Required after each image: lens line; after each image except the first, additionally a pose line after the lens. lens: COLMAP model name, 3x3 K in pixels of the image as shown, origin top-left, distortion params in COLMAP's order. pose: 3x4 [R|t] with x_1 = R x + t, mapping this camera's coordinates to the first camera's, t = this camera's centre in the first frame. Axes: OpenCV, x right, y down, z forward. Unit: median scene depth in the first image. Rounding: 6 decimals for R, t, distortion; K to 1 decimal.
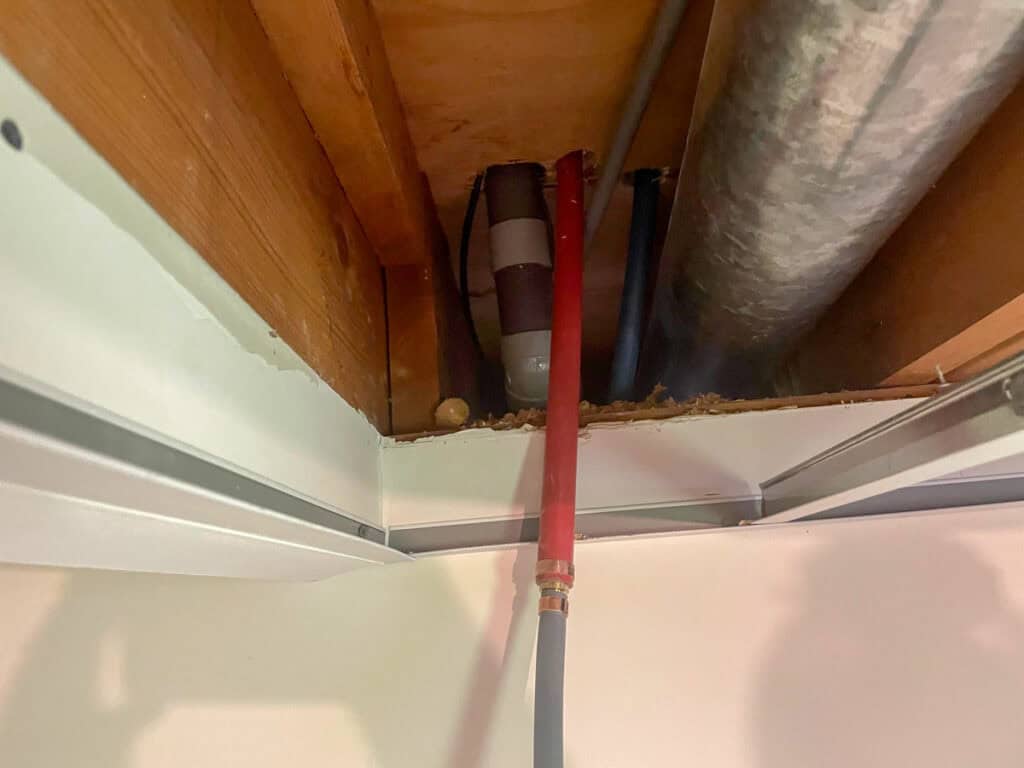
lens RADIAL K [[798.6, 0, 528.2], [0, 798.6, 383.6], [0, 0, 1]] dist [0.051650, -0.109526]
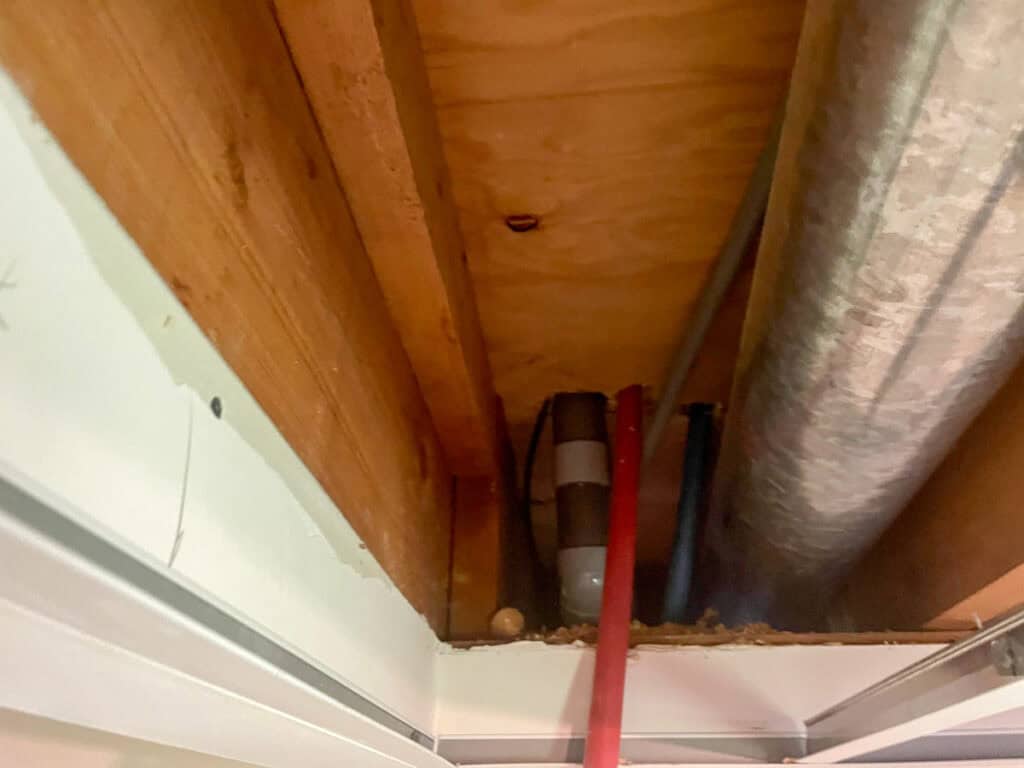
lens RADIAL K [[798.6, 0, 528.2], [0, 798.6, 383.6], [0, 0, 1]] dist [0.051650, -0.109526]
pose [[0.995311, 0.050537, -0.082478, 0.002662], [-0.069281, 0.967487, -0.243245, -0.015368], [0.067504, 0.247819, 0.966452, -0.104142]]
